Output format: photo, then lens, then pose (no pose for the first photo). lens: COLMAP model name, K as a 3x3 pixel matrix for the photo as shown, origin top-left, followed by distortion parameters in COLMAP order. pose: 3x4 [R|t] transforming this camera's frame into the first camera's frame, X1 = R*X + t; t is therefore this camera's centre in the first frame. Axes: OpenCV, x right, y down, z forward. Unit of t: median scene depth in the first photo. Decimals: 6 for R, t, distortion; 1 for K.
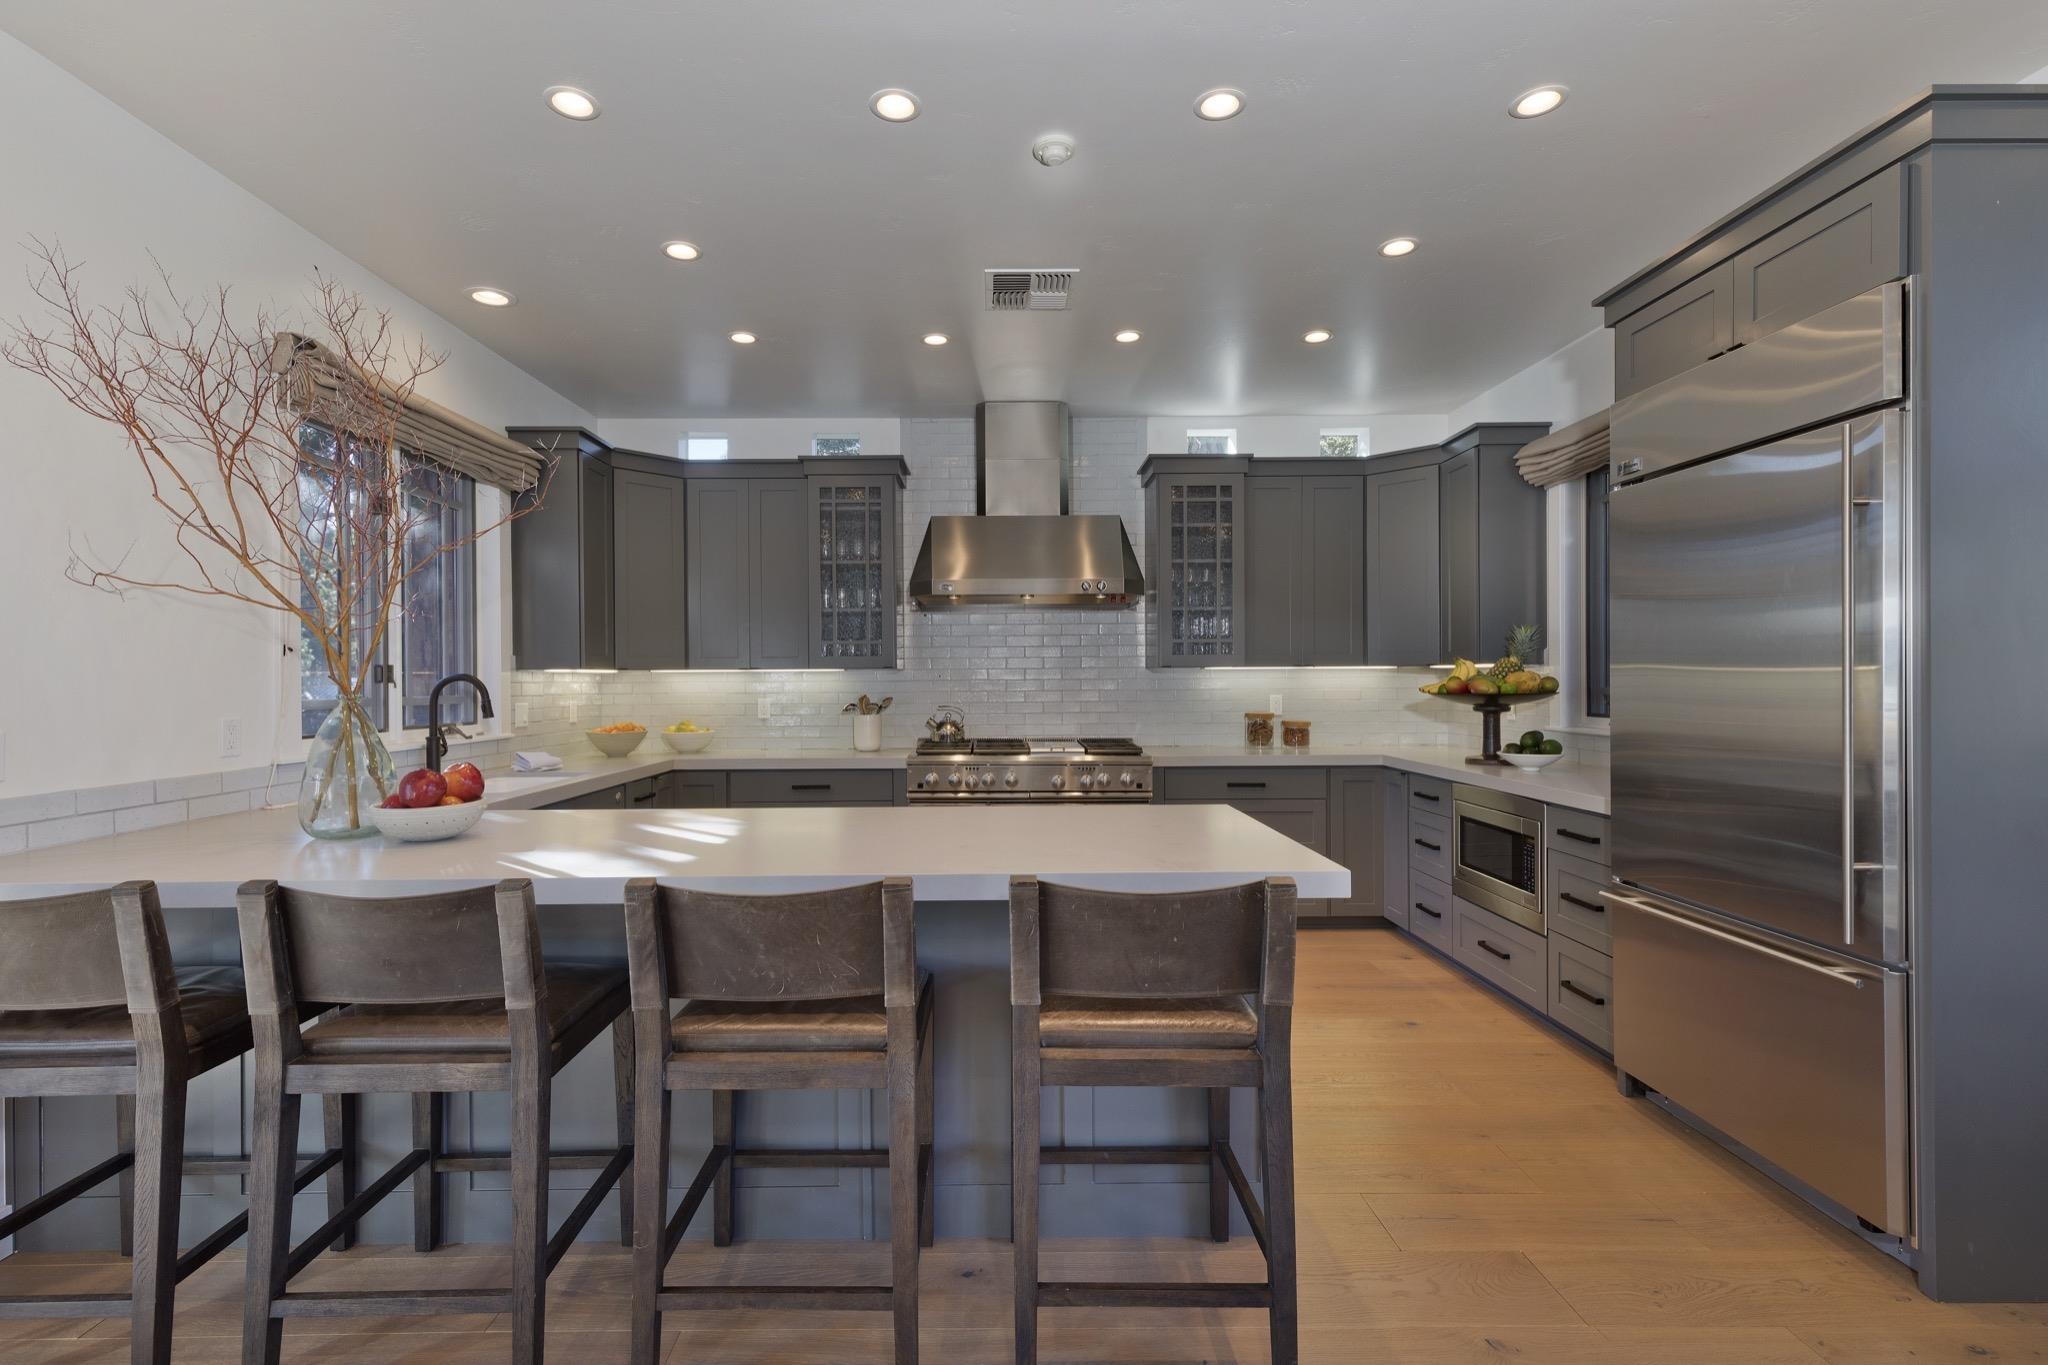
lens RADIAL K [[917.2, 0, 1029.6], [0, 917.2, 684.5], [0, 0, 1]] dist [0.010808, -0.001080]
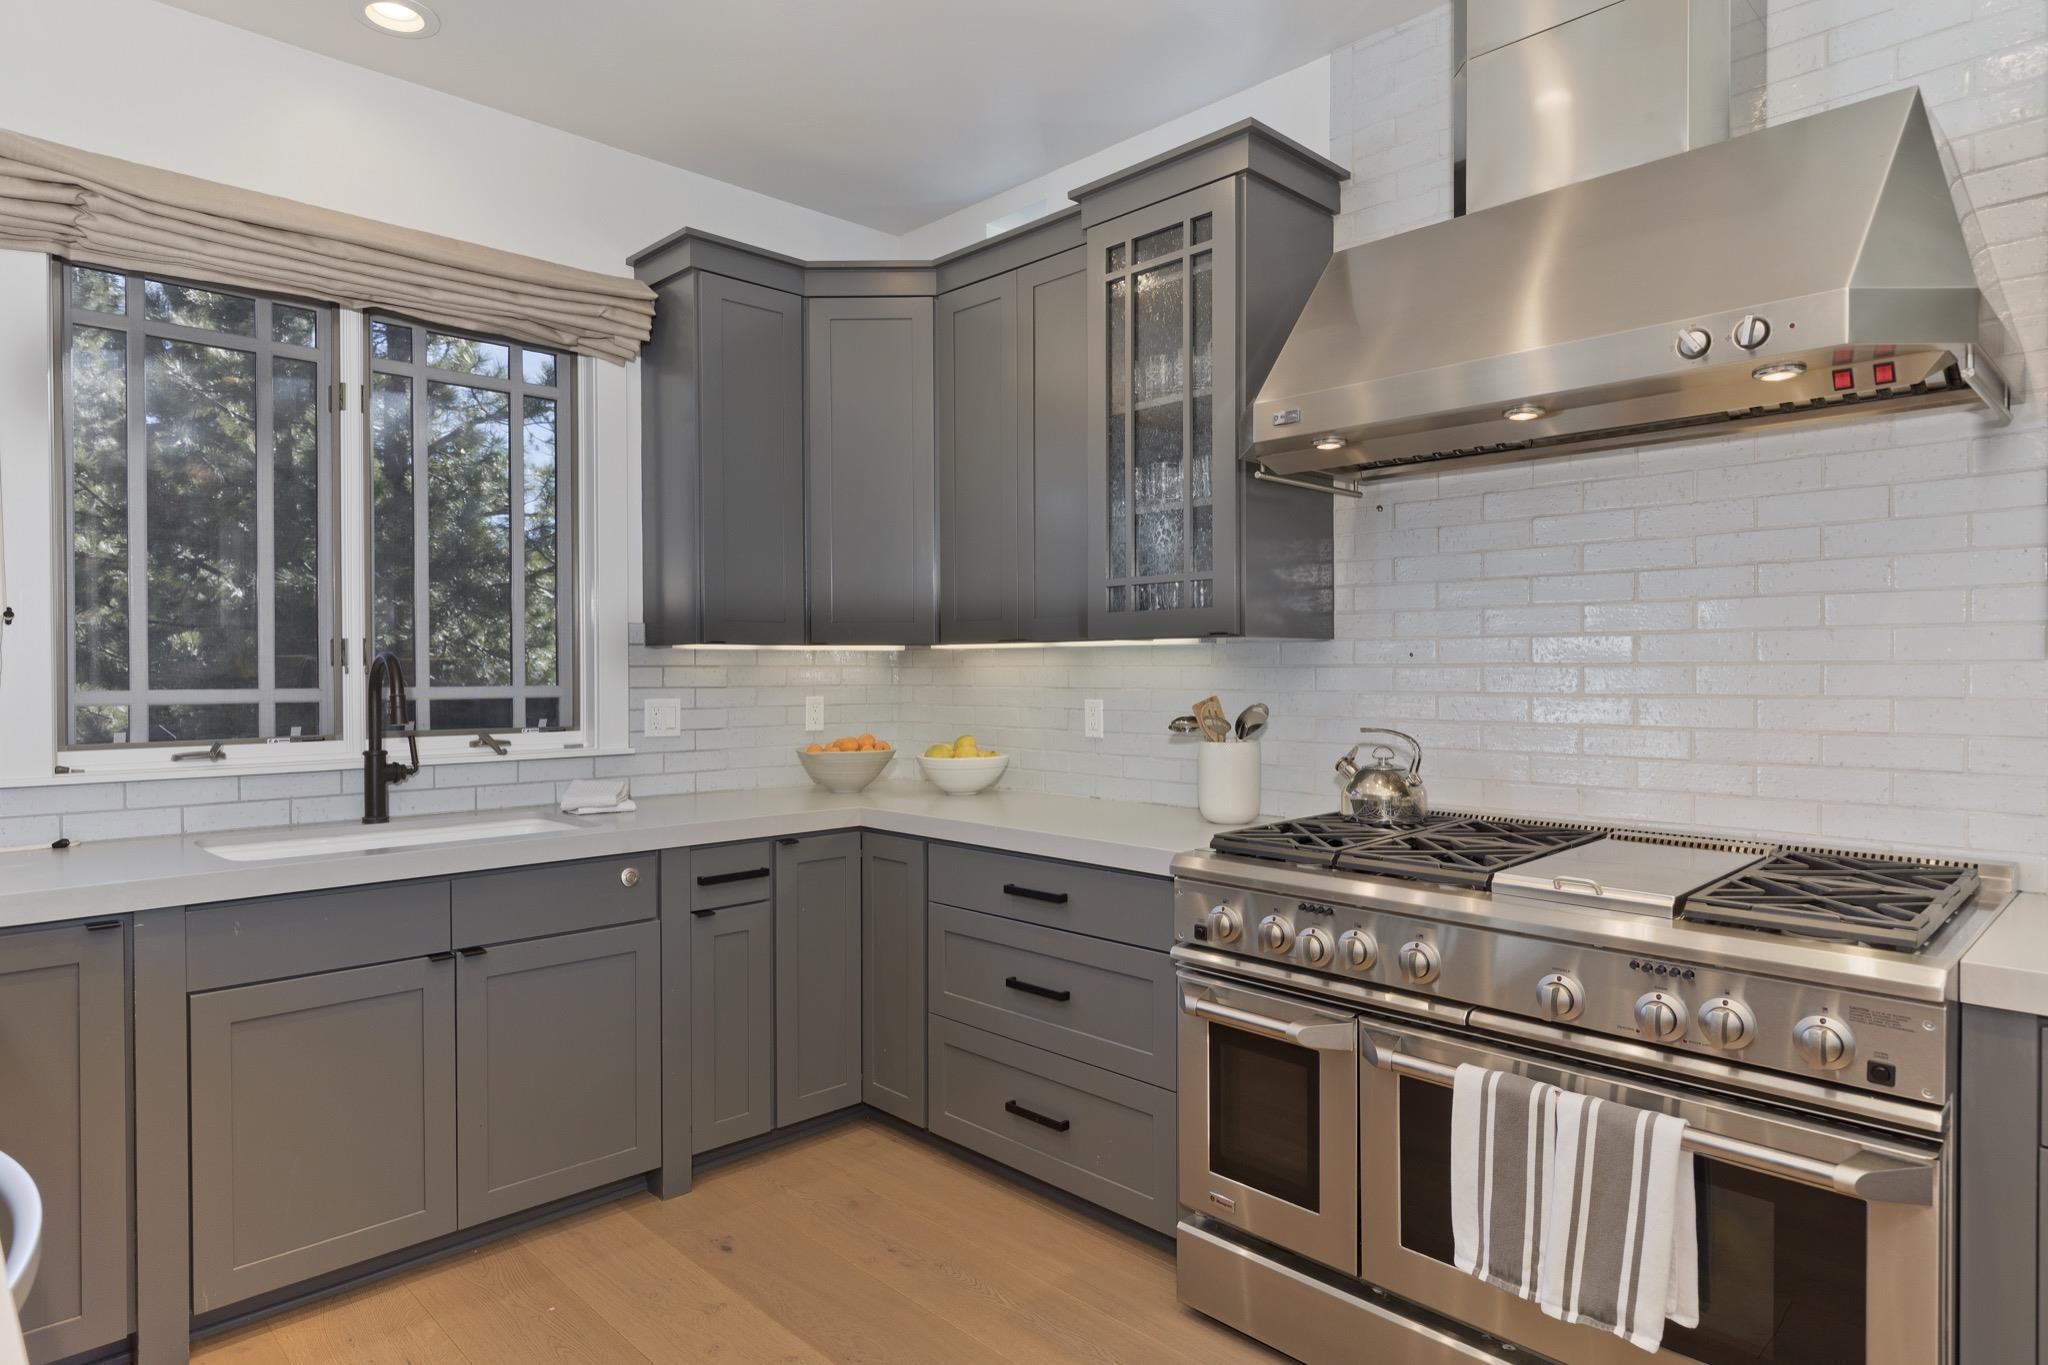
lens RADIAL K [[1187.9, 0, 1034.1], [0, 1187.9, 682.9], [0, 0, 1]] dist [0.001191, -0.000706]
pose [[0.684240, 0.014771, -0.729107, 0.198414], [-0.005186, 0.999868, 0.015390, -0.004076], [0.729238, -0.006750, 0.684227, 0.594211]]
